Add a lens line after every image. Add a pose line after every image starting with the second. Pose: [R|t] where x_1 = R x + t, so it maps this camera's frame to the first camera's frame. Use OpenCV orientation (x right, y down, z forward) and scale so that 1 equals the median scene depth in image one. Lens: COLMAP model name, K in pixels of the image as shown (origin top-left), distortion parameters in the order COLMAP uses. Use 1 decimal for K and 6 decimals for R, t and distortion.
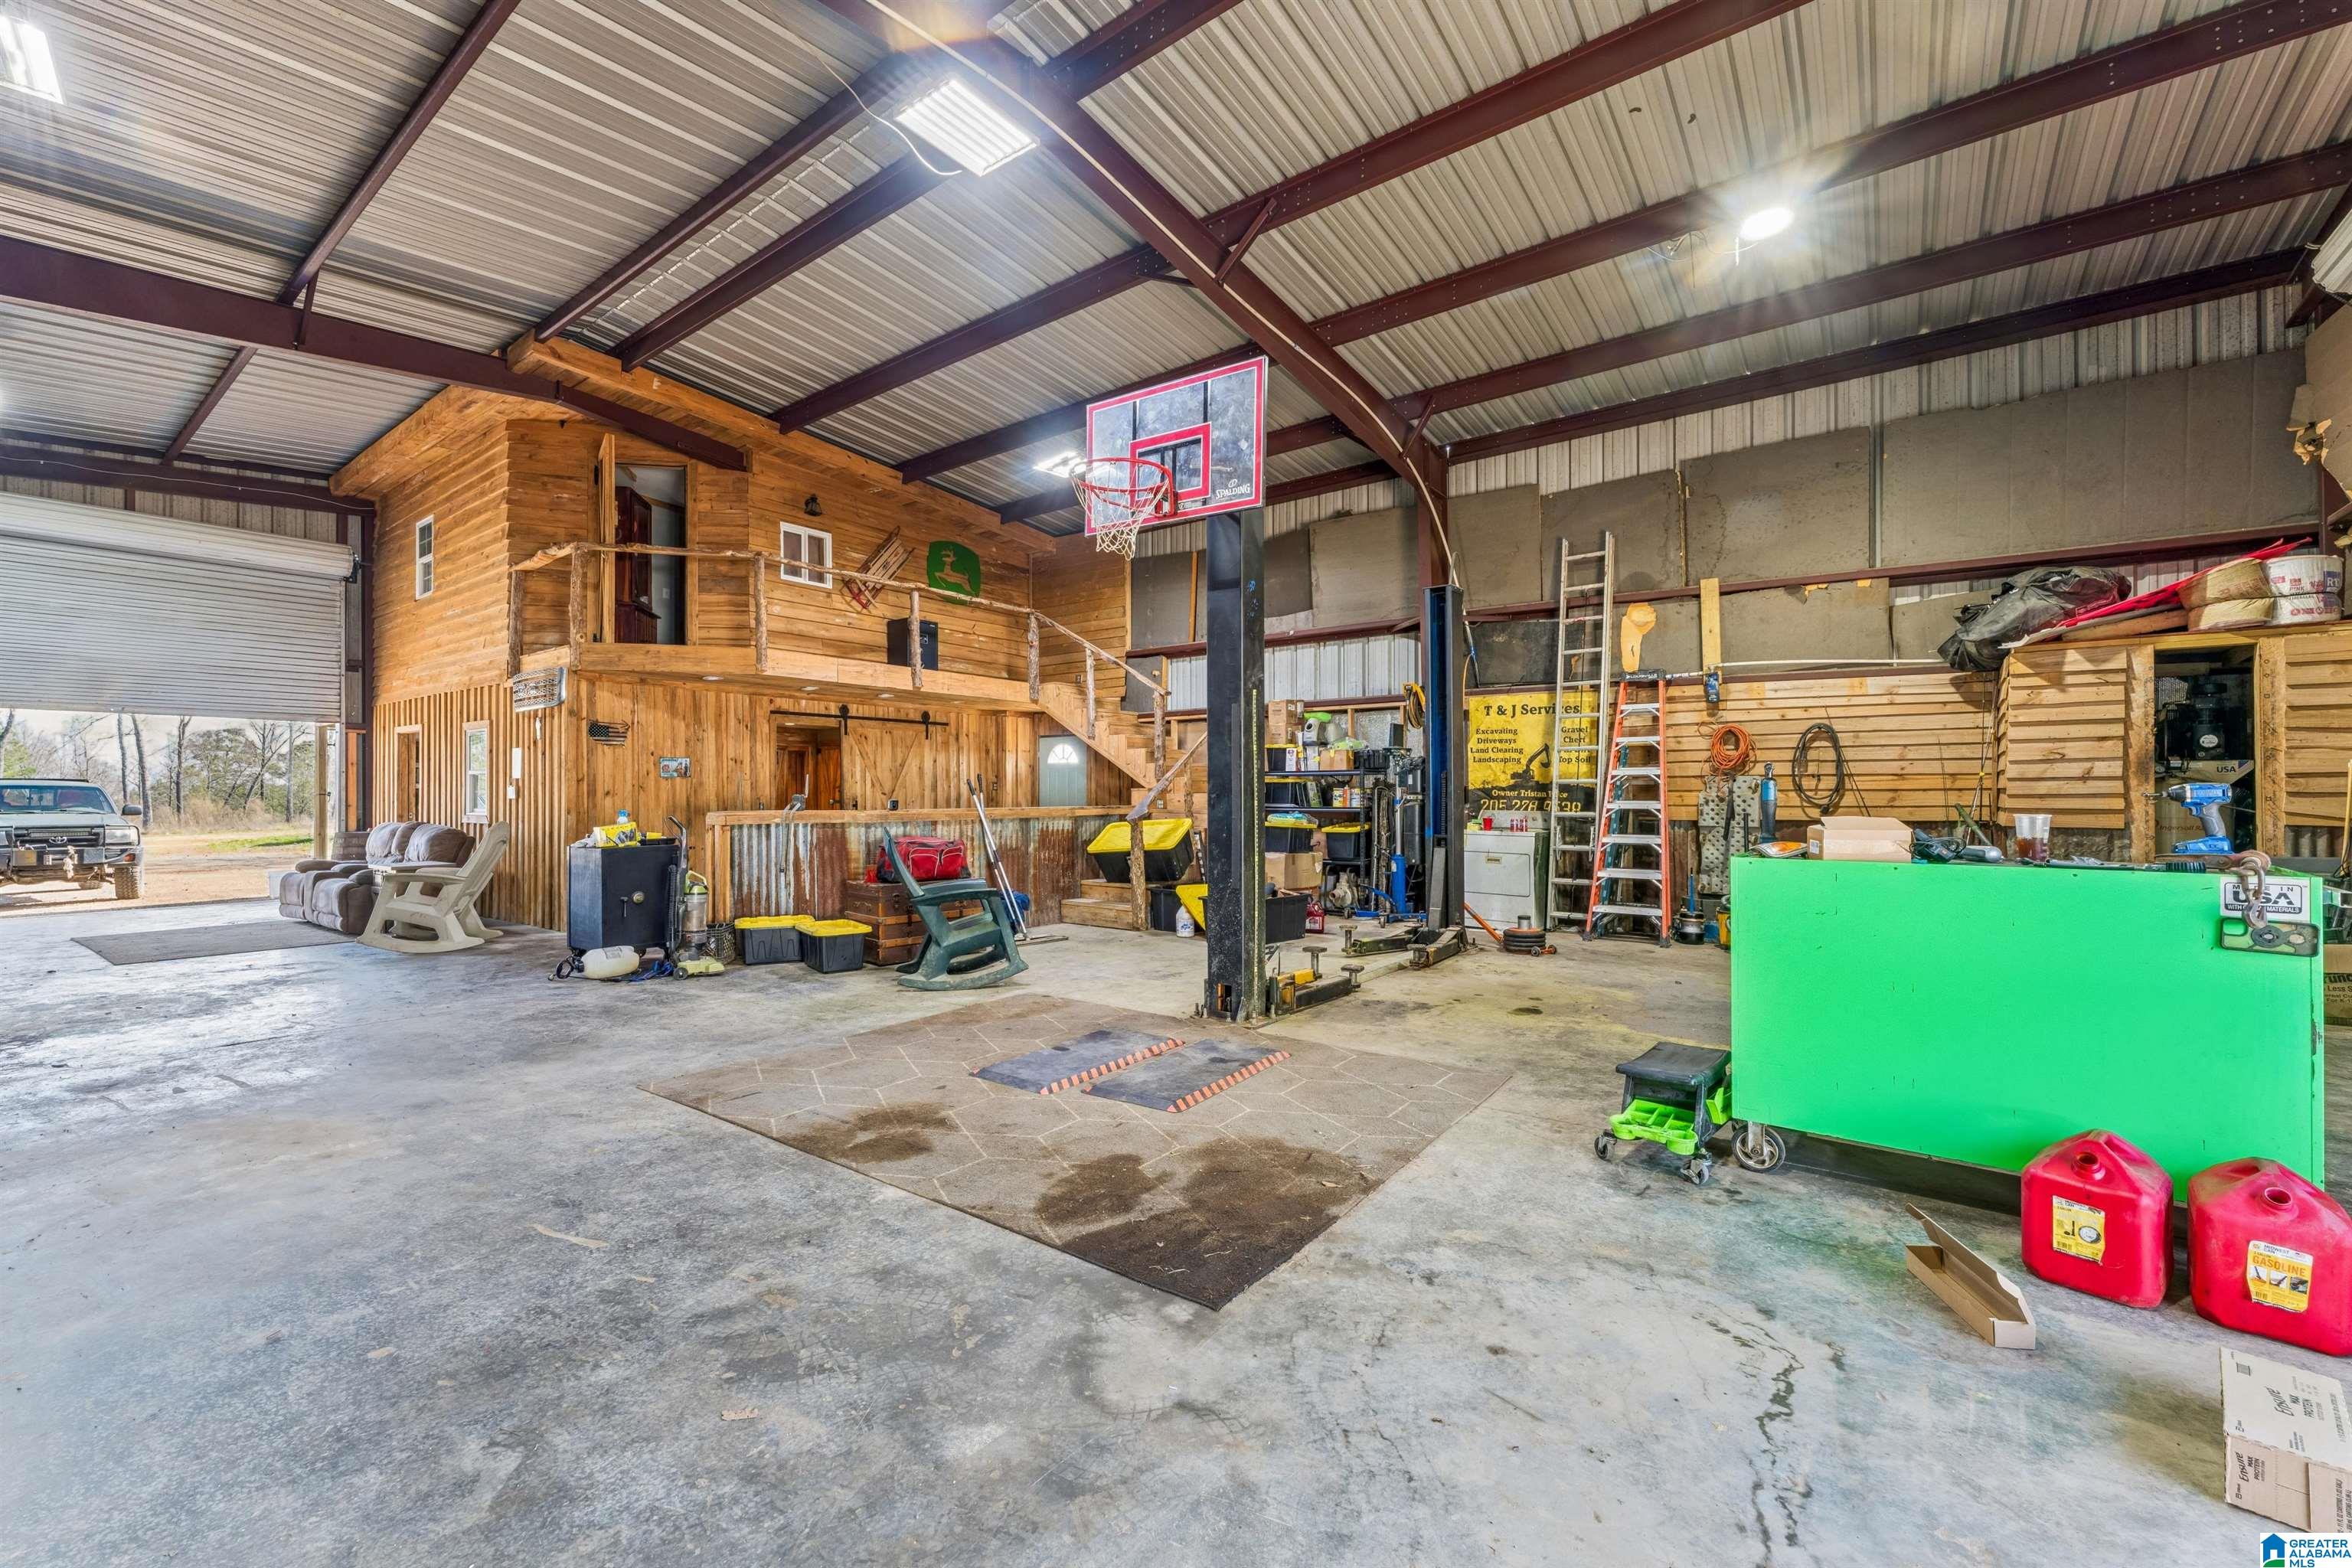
lens RADIAL K [[929.1, 0, 1177.1], [0, 929.1, 779.6], [0, 0, 1]] dist [0.001564, -0.000615]
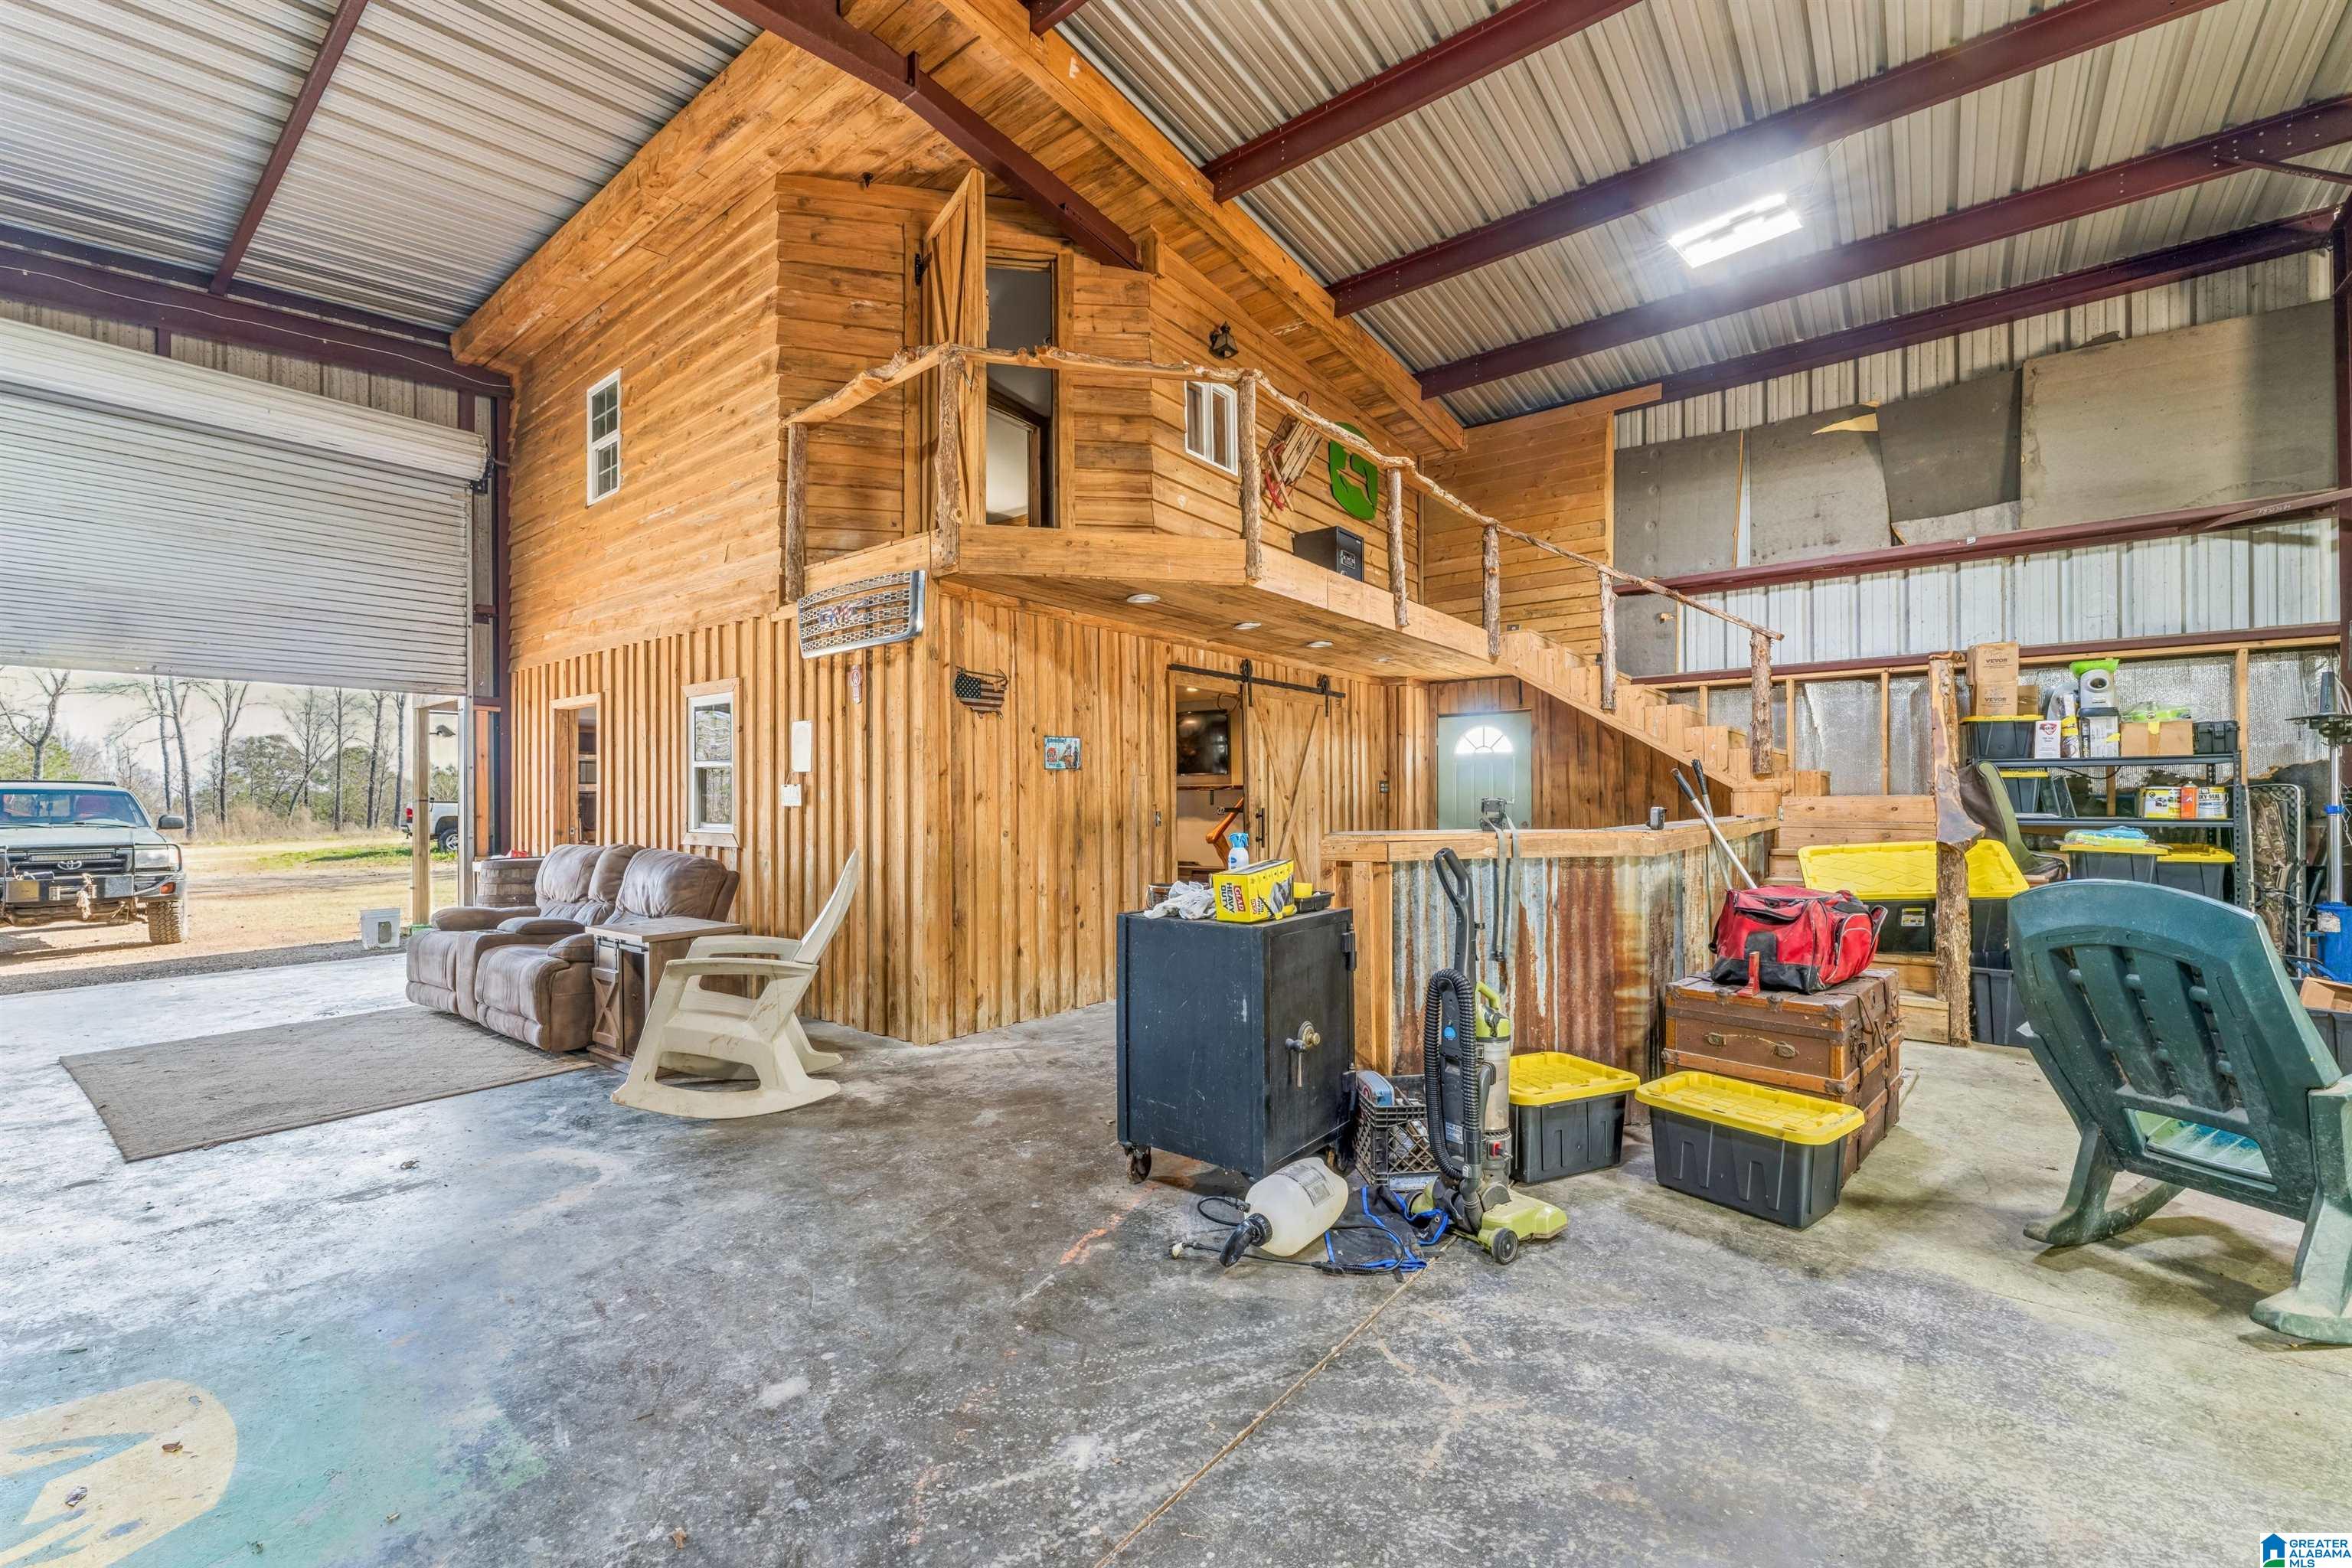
lens RADIAL K [[929.1, 0, 1177.8], [0, 929.1, 788.1], [0, 0, 1]] dist [0.001564, -0.000615]
pose [[0.999777, -0.001730, -0.021026, -0.406289], [0.001784, 0.999995, 0.002576, 0.006724], [0.021021, -0.002613, 0.999776, 0.366359]]
